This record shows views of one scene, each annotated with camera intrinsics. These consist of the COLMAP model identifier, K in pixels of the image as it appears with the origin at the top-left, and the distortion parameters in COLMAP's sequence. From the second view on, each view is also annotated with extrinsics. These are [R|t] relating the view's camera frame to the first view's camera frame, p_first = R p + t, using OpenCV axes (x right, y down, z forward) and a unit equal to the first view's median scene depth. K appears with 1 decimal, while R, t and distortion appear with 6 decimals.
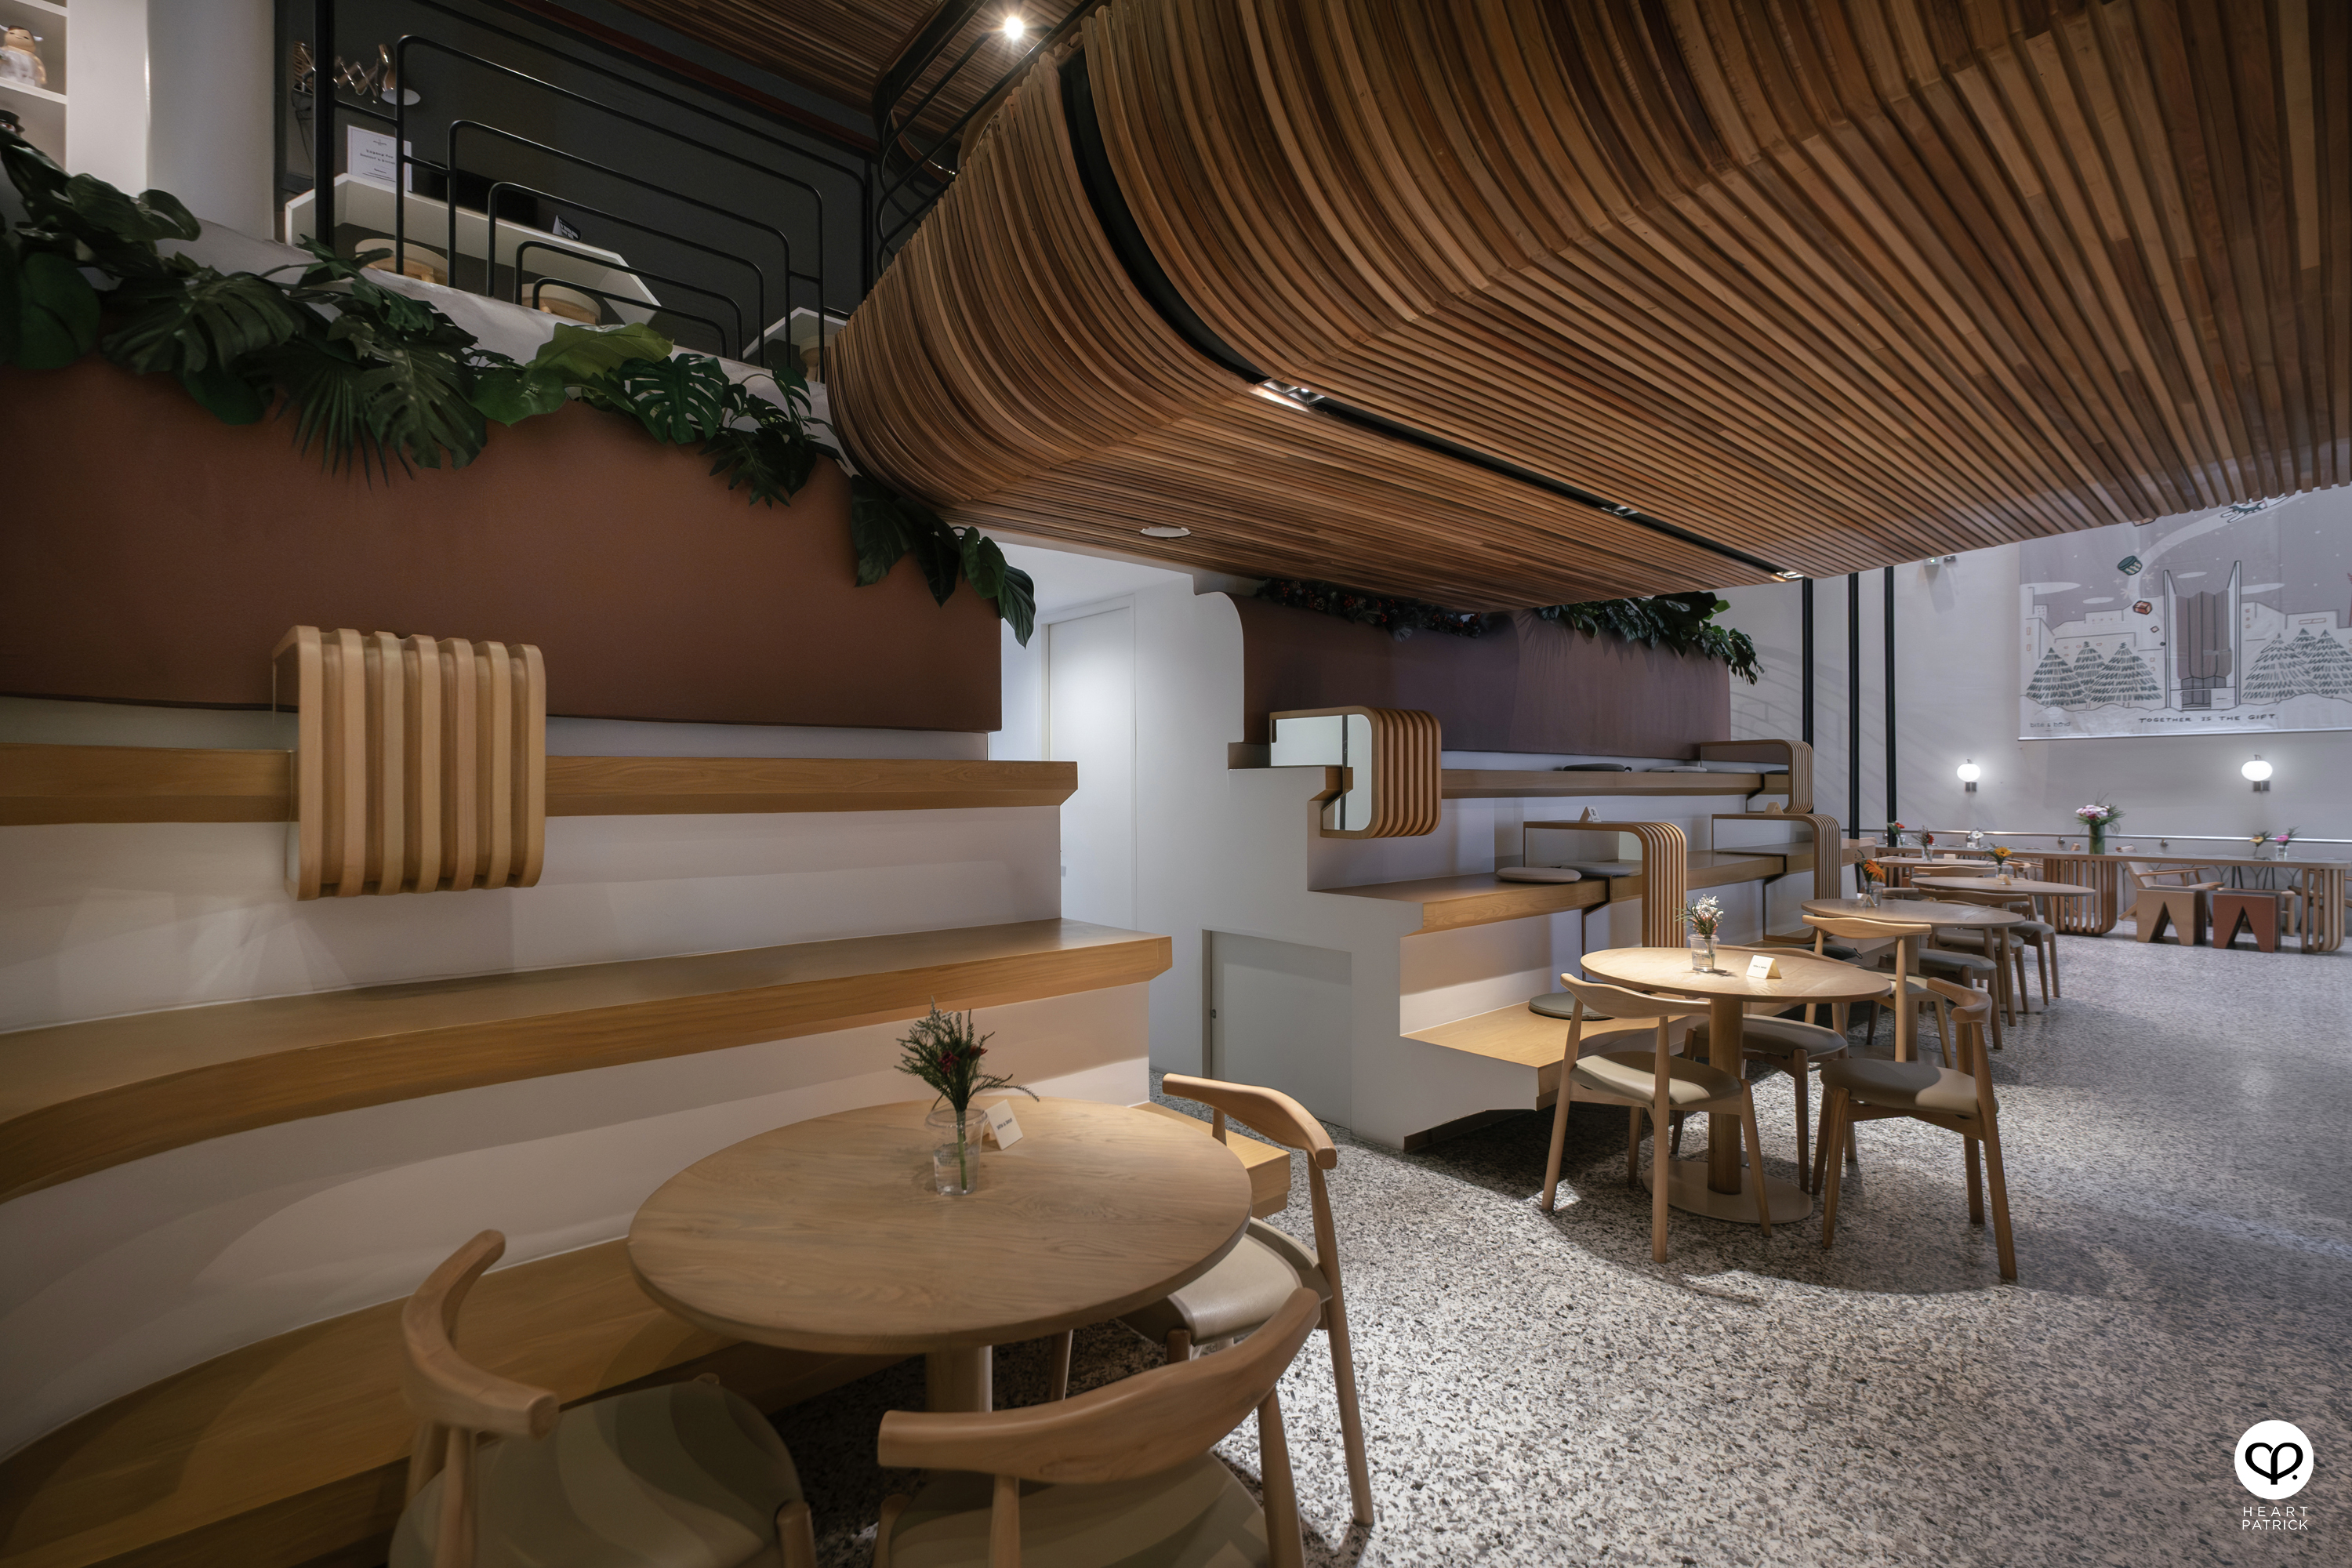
lens RADIAL K [[1028.0, 0, 1172.1], [0, 1028.0, 780.4], [0, 0, 1]] dist [-0.003199, -0.000624]
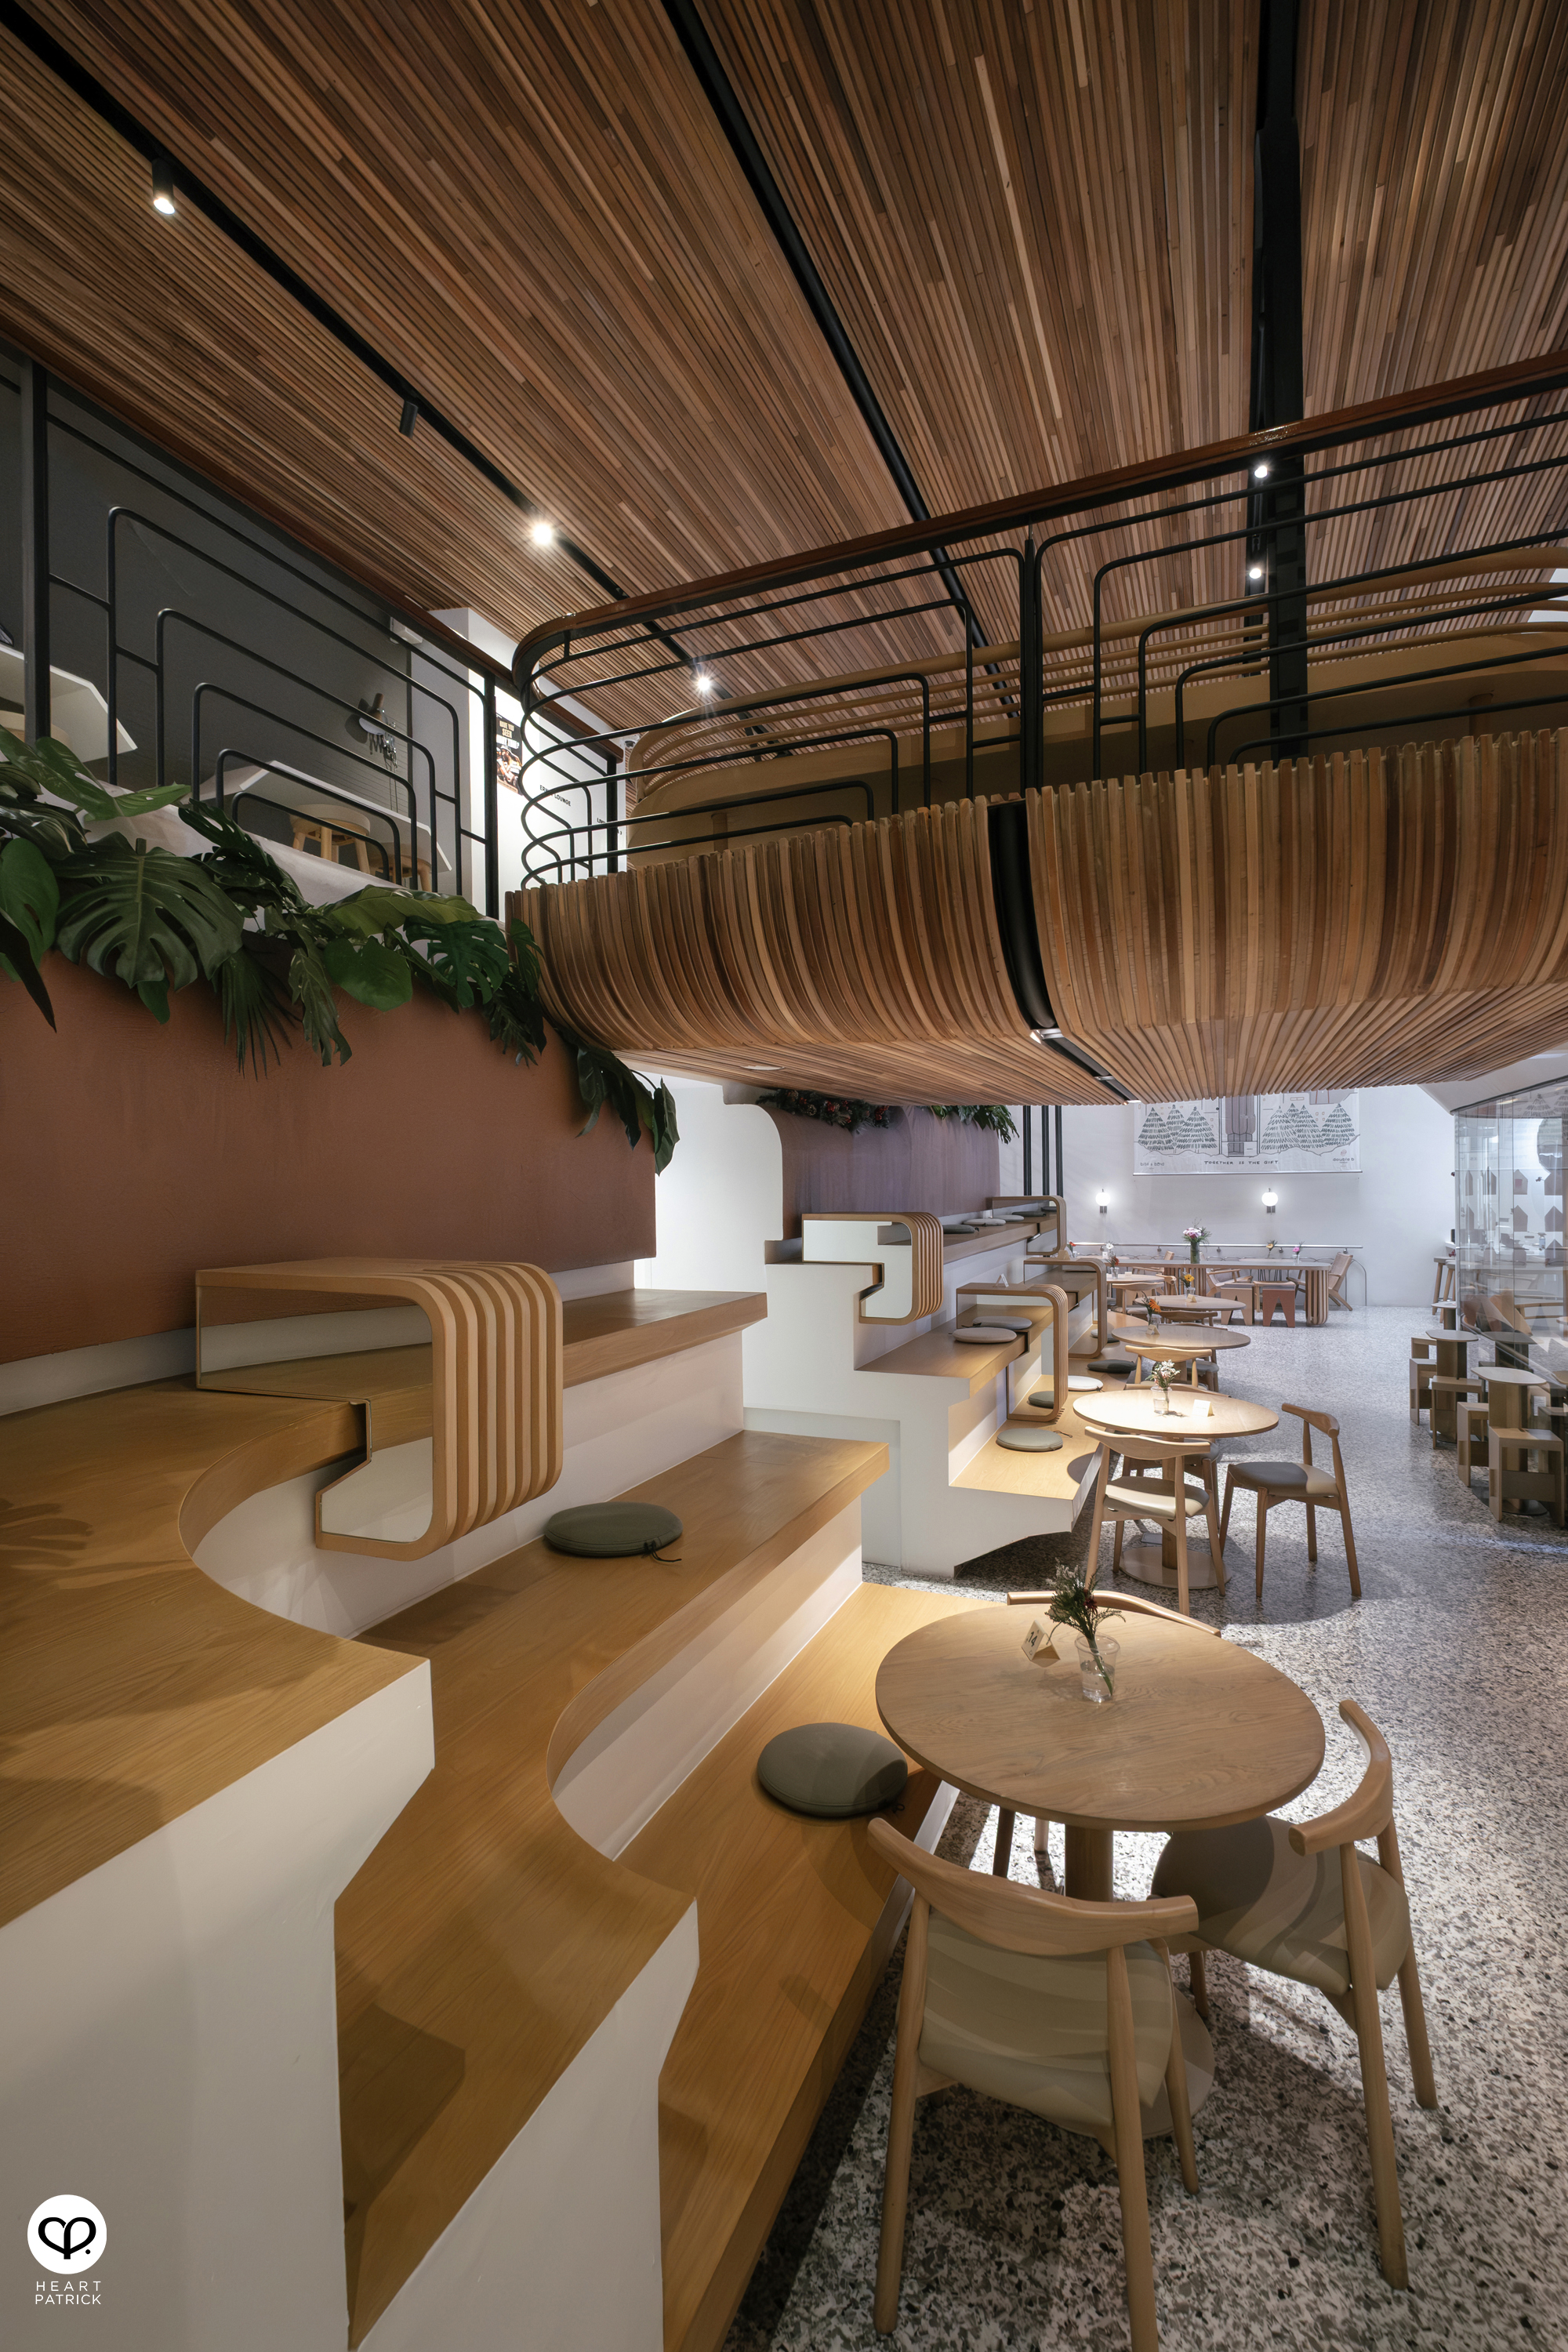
lens RADIAL K [[1028.0, 0, 791.0], [0, 1028.0, 1175.5], [0, 0, 1]] dist [-0.003199, -0.000624]
pose [[0.895638, -0.009777, 0.444675, -0.456874], [0.009286, 0.999951, 0.003282, -0.120908], [-0.444686, 0.001189, 0.895686, -0.023872]]
